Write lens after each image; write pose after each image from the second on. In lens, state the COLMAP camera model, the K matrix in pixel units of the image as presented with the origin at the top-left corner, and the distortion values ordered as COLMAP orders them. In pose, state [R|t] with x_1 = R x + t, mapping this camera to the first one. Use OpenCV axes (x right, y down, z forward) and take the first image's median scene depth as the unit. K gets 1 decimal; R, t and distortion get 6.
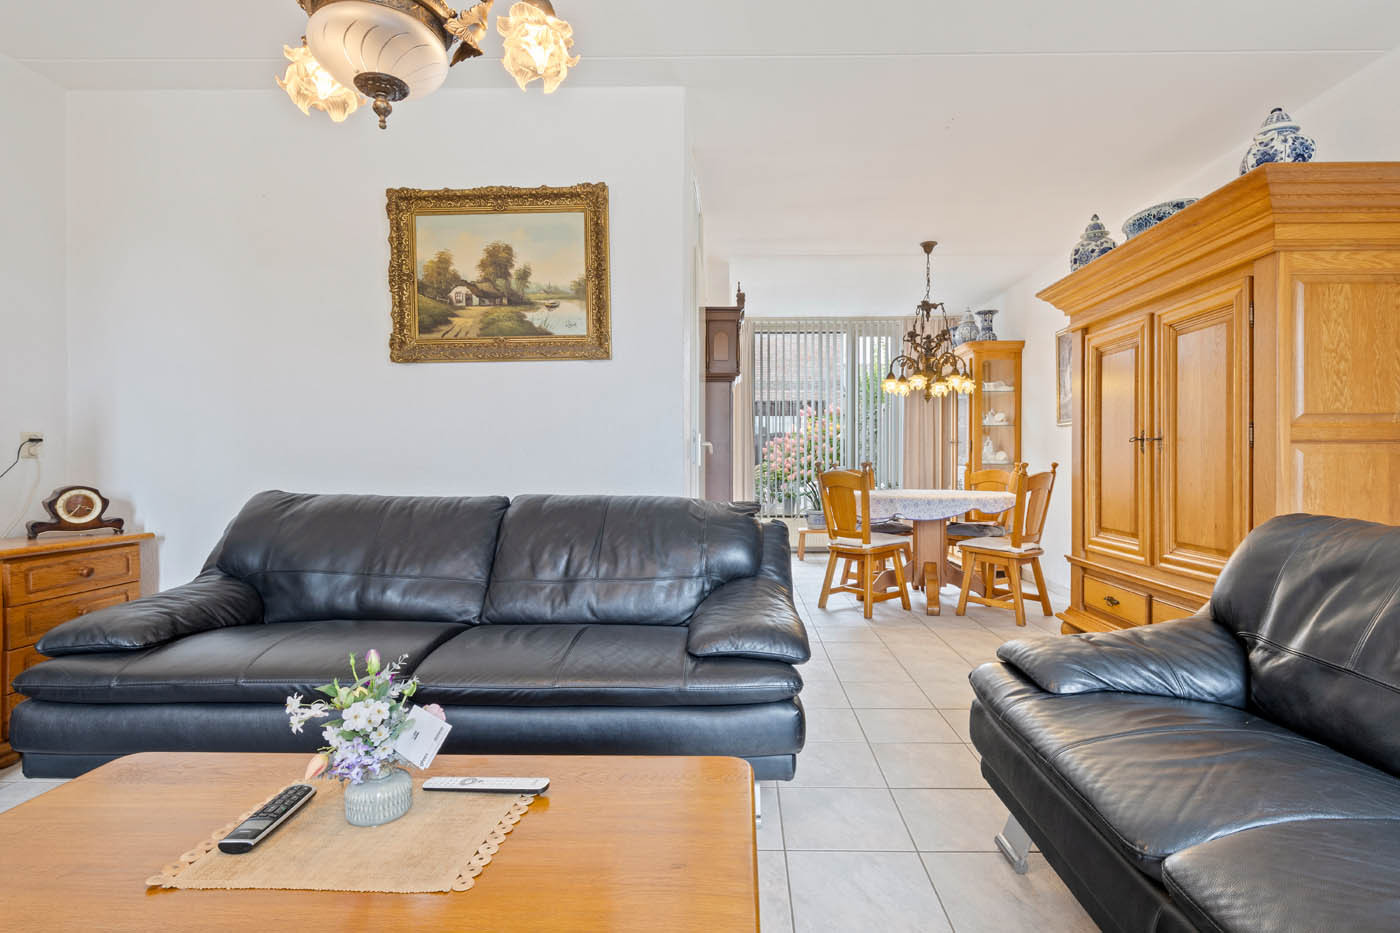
lens RADIAL K [[702.4, 0, 740.5], [0, 702.4, 466.0], [0, 0, 1]] dist [-0.005087, -0.000538]
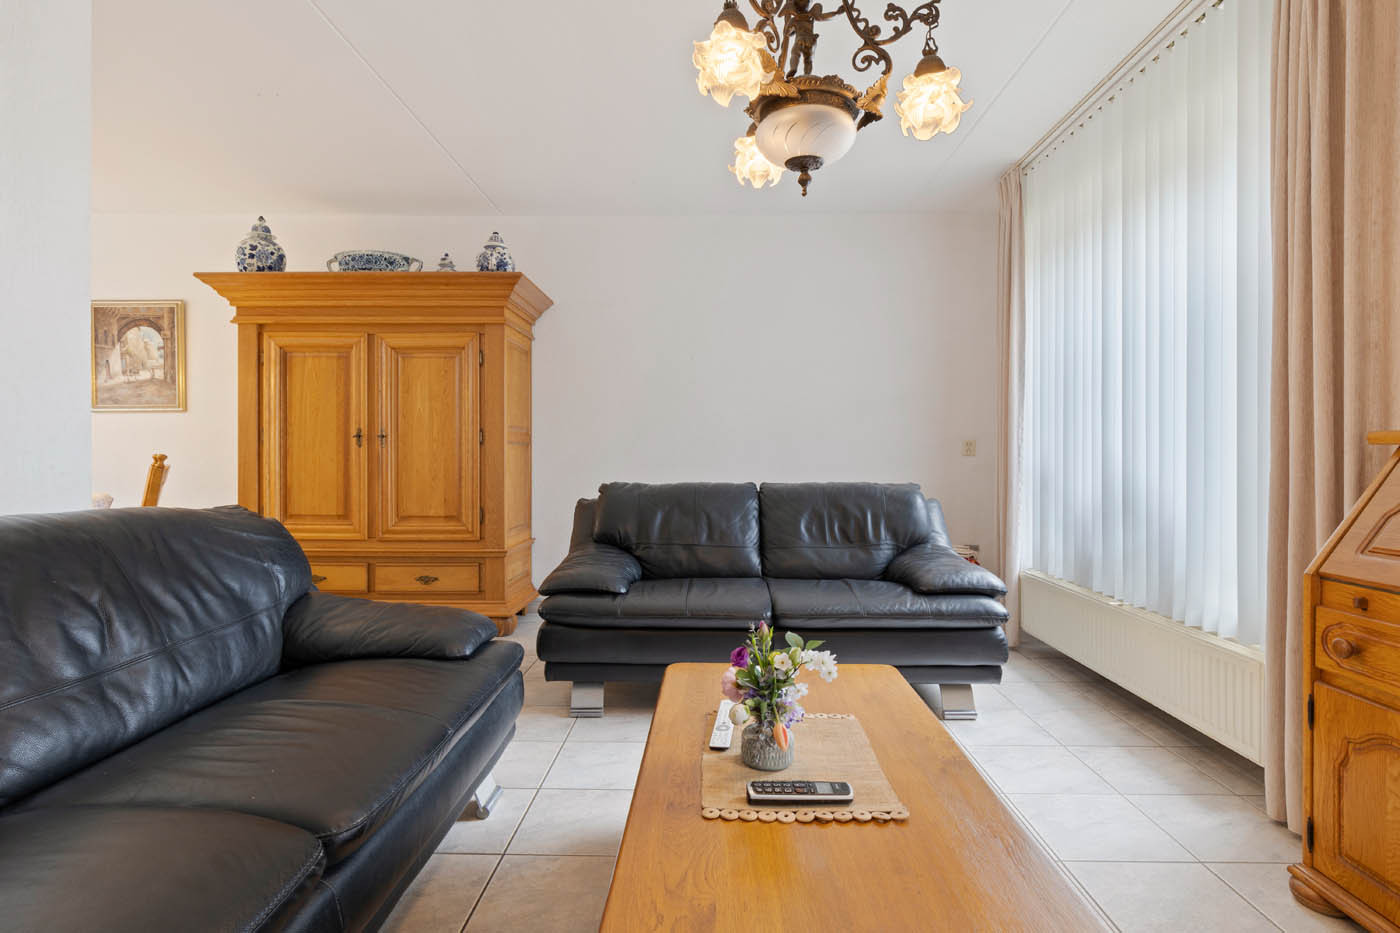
lens RADIAL K [[681.2, 0, 701.0], [0, 681.2, 452.4], [0, 0, 1]] dist [-0.000697, 0.000054]
pose [[0.017520, 0.005870, 0.999829, -0.675983], [0.001760, 0.999981, -0.005902, -0.001639], [-0.999845, 0.001863, 0.017510, 0.454163]]
